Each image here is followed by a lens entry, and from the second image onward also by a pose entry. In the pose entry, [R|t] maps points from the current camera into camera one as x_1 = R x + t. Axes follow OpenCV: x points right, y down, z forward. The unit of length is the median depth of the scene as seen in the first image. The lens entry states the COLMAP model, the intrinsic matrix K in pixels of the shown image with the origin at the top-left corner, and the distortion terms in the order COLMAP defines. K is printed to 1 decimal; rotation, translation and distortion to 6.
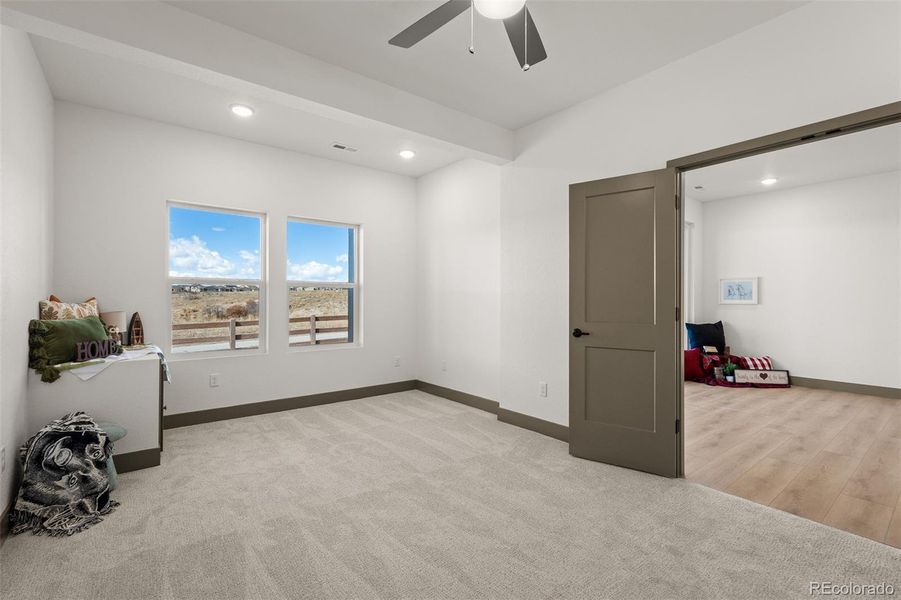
lens RADIAL K [[398.0, 0, 449.9], [0, 398.0, 297.8], [0, 0, 1]] dist [-0.006273, 0.001675]
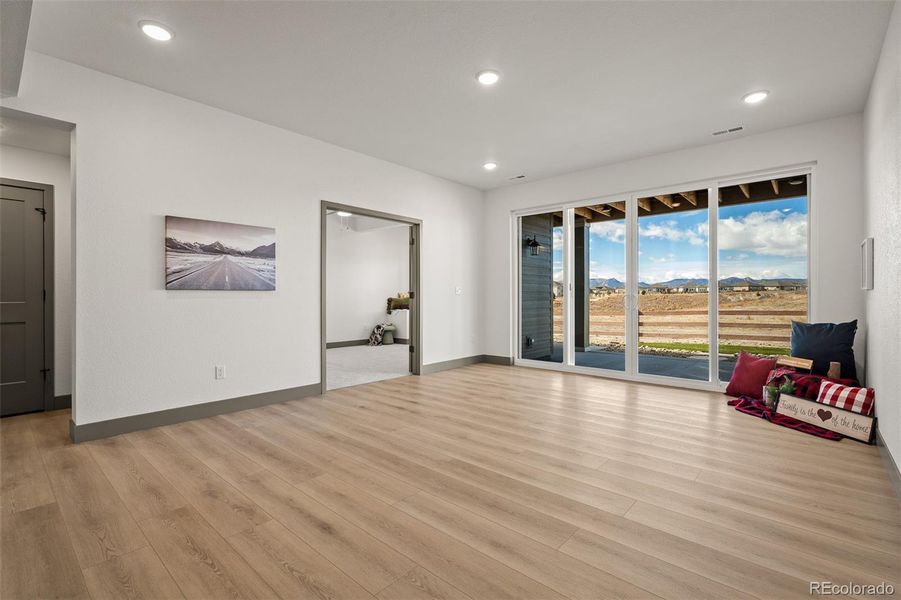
lens RADIAL K [[413.6, 0, 452.1], [0, 413.6, 297.5], [0, 0, 1]] dist [-0.006196, 0.001811]
pose [[0.188944, 0.001027, -0.981987, 1.250799], [0.004551, 0.999988, 0.001921, 0.023990], [0.981977, -0.004832, 0.188937, 0.356172]]
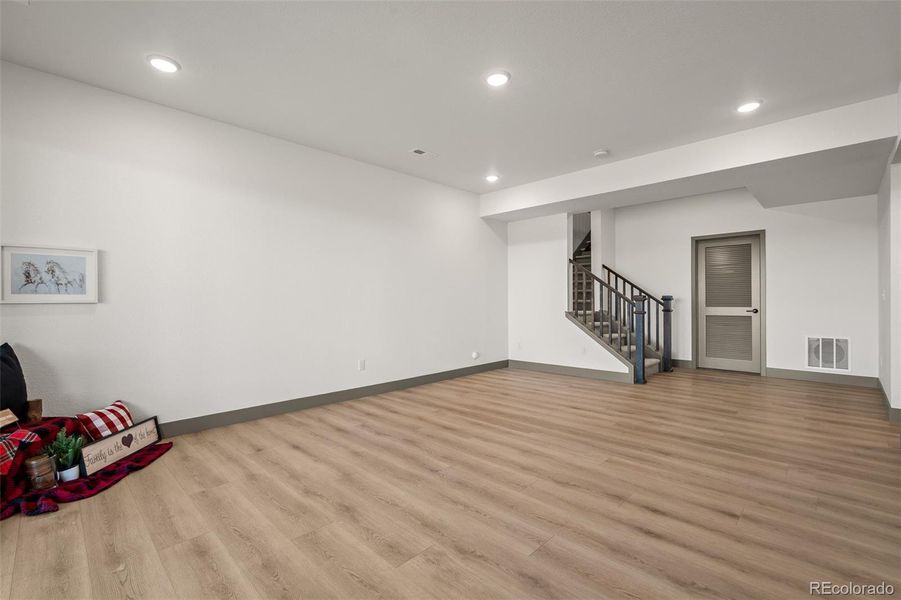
lens RADIAL K [[398.0, 0, 450.8], [0, 398.0, 301.1], [0, 0, 1]] dist [-0.006273, 0.001675]
pose [[-0.132407, -0.007109, 0.991170, 0.217508], [0.002284, 0.999969, 0.007477, 0.011423], [-0.991193, 0.003254, -0.132387, 0.637458]]
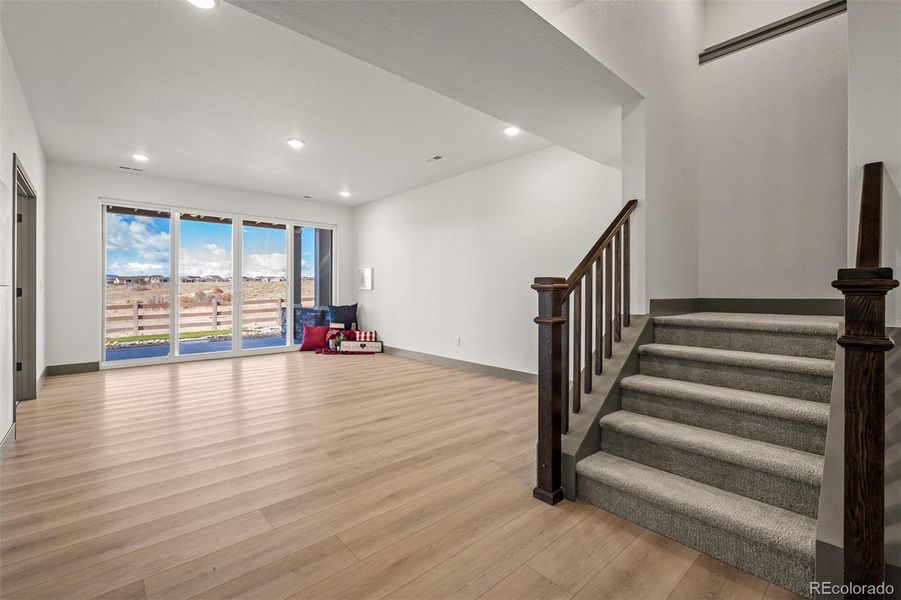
lens RADIAL K [[398.0, 0, 450.6], [0, 398.0, 291.8], [0, 0, 1]] dist [-0.006273, 0.001675]
pose [[0.997057, -0.000564, 0.076664, 0.957281], [0.000010, 0.999974, 0.007233, 0.014550], [-0.076666, -0.007211, 0.997031, -0.287207]]
